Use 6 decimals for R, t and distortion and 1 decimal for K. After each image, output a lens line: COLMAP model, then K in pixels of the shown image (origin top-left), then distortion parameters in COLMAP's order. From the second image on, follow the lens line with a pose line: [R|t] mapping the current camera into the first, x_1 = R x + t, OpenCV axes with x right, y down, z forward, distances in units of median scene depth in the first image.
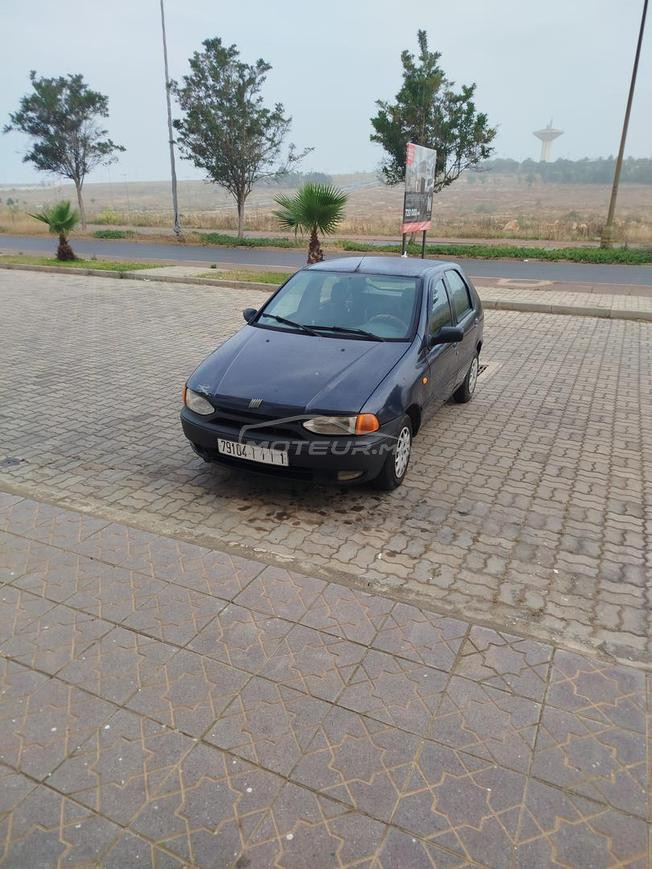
lens RADIAL K [[624.8, 0, 326.1], [0, 624.8, 434.8], [0, 0, 1]] dist [0.044942, -0.004738]
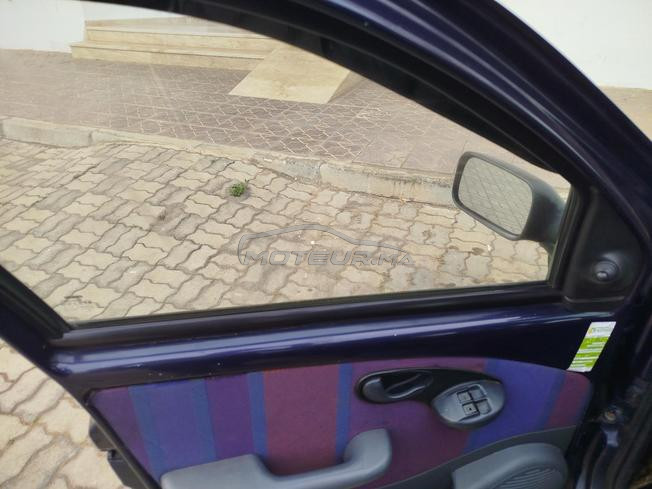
lens RADIAL K [[468.8, 0, 322.5], [0, 468.8, 242.7], [0, 0, 1]] dist [0.044942, -0.004738]
pose [[-0.998328, 0.032716, -0.047646, 0.368398], [-0.015578, 0.641548, 0.766925, -0.352272], [0.055658, 0.766385, -0.639966, 1.425949]]
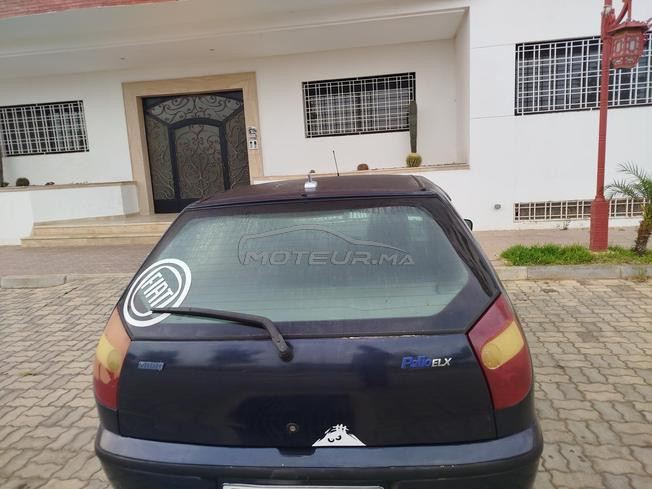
lens RADIAL K [[468.8, 0, 326.8], [0, 468.8, 246.3], [0, 0, 1]] dist [0.044942, -0.004738]
pose [[-0.957302, 0.085297, -0.276220, 0.368446], [-0.058053, 0.879297, 0.472723, -0.703242], [0.283201, 0.468573, -0.836801, 2.281477]]
